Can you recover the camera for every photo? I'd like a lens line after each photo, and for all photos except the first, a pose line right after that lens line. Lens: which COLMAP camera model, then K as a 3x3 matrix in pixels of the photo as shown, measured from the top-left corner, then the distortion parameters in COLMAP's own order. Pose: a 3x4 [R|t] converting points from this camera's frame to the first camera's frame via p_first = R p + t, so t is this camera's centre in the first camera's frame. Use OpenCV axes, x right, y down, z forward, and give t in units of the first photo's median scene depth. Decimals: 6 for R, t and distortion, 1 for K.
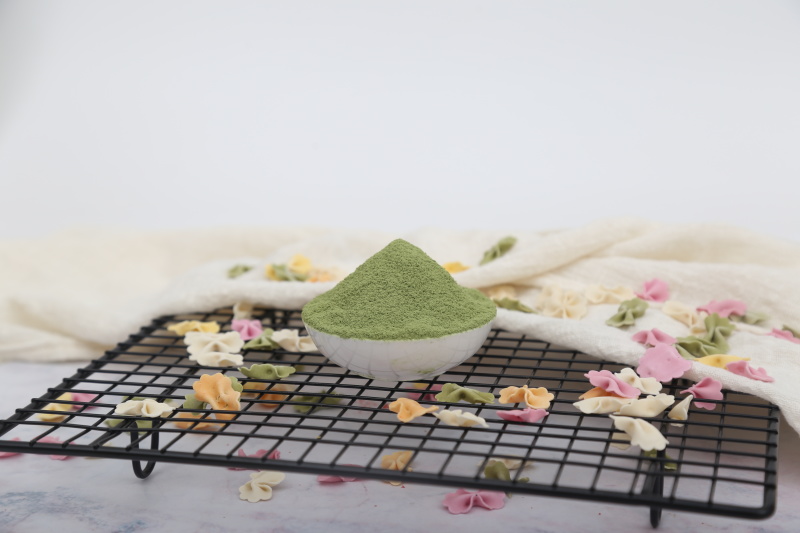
lens RADIAL K [[1459.5, 0, 400.4], [0, 1459.5, 269.2], [0, 0, 1]] dist [0.106719, 0.000000]
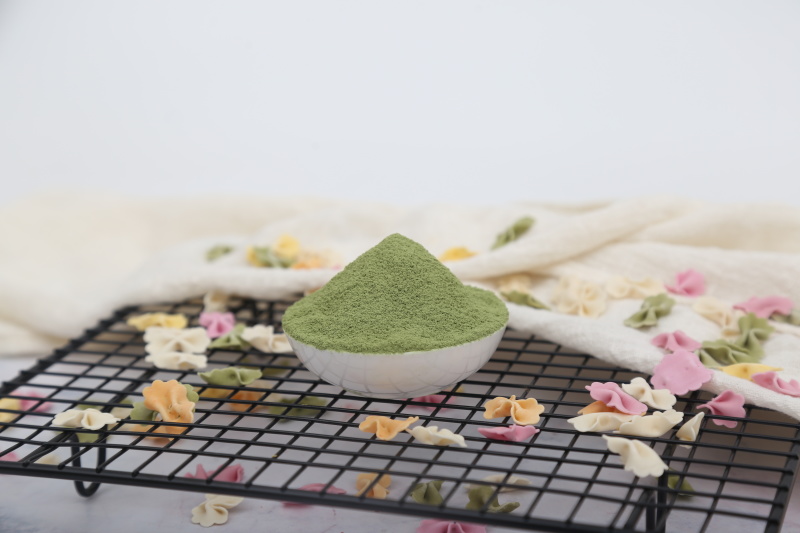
lens RADIAL K [[1803.3, 0, 399.7], [0, 1803.3, 271.2], [0, 0, 1]] dist [0.191701, 0.000000]
pose [[0.998144, 0.007155, -0.060470, 0.076274], [-0.005018, 0.999360, 0.035412, -0.032500], [0.060684, -0.035042, 0.997542, -0.077850]]
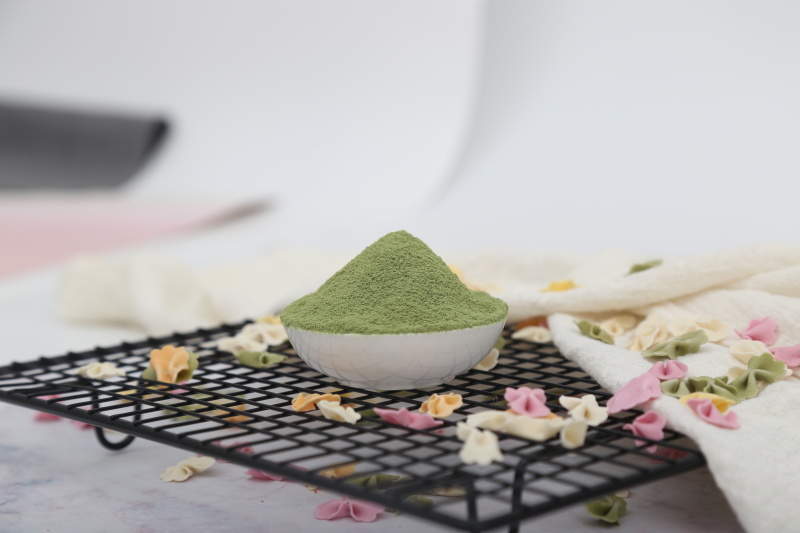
lens RADIAL K [[1960.8, 0, 398.3], [0, 1960.8, 265.9], [0, 0, 1]] dist [0.226965, 0.000000]
pose [[0.841968, 0.078864, -0.533733, 0.633869], [-0.123252, 0.991215, -0.047970, 0.060742], [0.525261, 0.106173, 0.844292, 0.006166]]
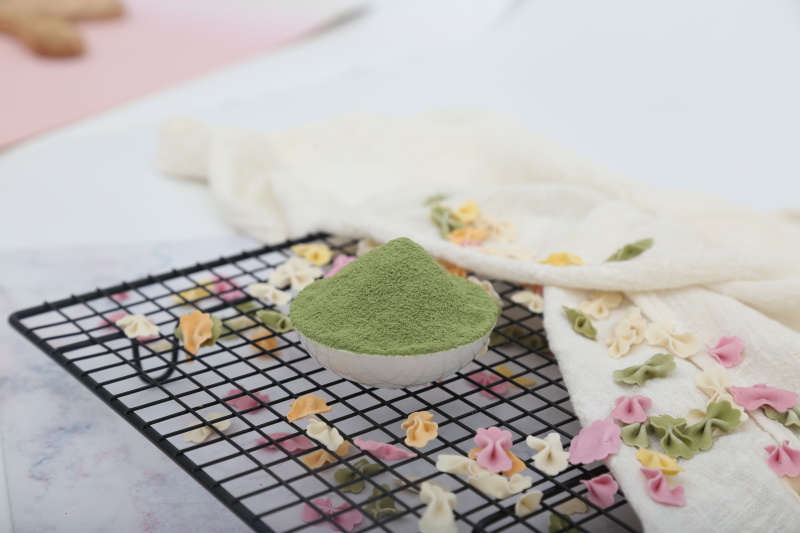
lens RADIAL K [[1459.5, 0, 405.5], [0, 1459.5, 265.0], [0, 0, 1]] dist [0.106719, 0.000000]
pose [[0.790171, 0.259554, -0.555213, 0.538379], [-0.174050, 0.963633, 0.202778, -0.191388], [0.587653, -0.063594, 0.806610, 0.232086]]
